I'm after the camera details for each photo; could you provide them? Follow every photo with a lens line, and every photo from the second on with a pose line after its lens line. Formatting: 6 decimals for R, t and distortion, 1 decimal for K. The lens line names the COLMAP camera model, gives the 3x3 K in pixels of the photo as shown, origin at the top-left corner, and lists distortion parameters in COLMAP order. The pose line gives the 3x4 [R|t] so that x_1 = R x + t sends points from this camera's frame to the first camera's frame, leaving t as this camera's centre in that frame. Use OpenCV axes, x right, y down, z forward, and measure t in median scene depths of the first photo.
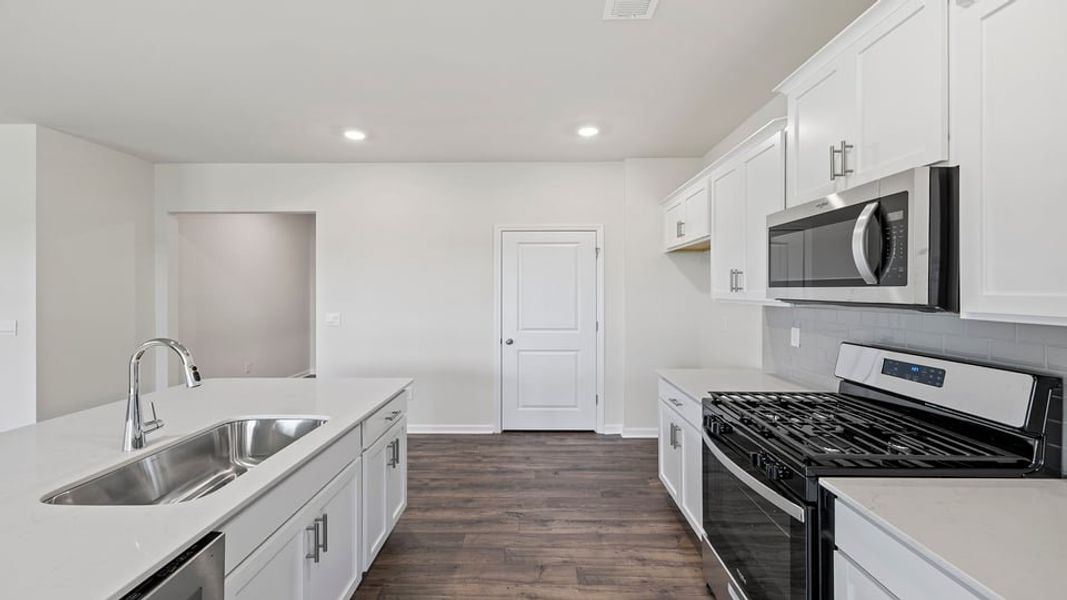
lens RADIAL K [[455.8, 0, 525.6], [0, 455.8, 294.3], [0, 0, 1]] dist [-0.000709, 0.000011]
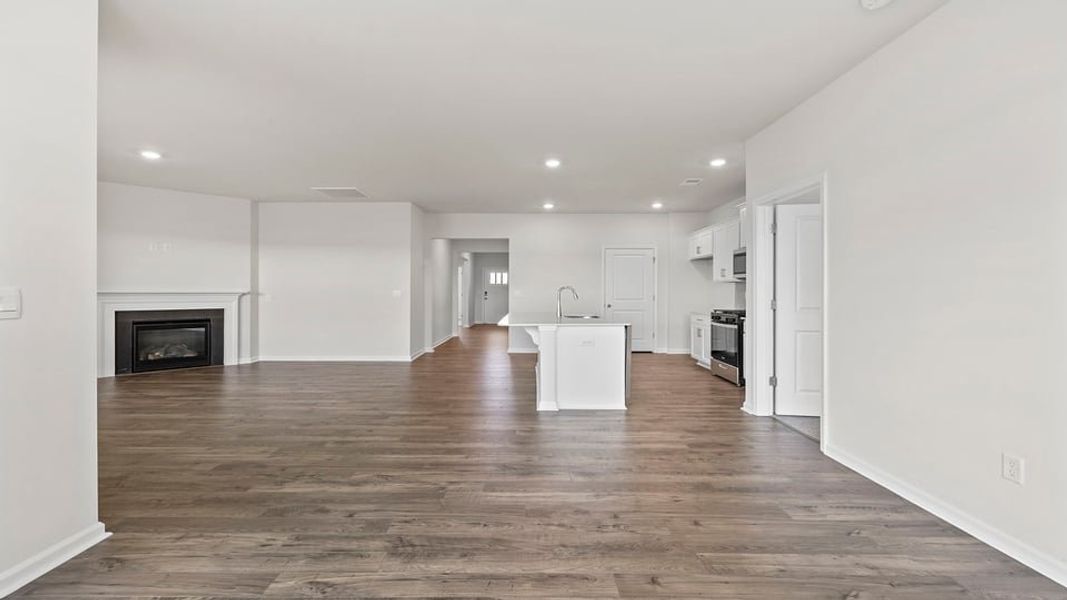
lens RADIAL K [[455.8, 0, 525.6], [0, 455.8, 294.3], [0, 0, 1]] dist [-0.000709, 0.000011]
pose [[0.999960, 0.003250, 0.008392, -0.504485], [-0.003250, 0.999995, 0.000047, 0.070230], [-0.008392, -0.000075, 0.999965, -1.168534]]
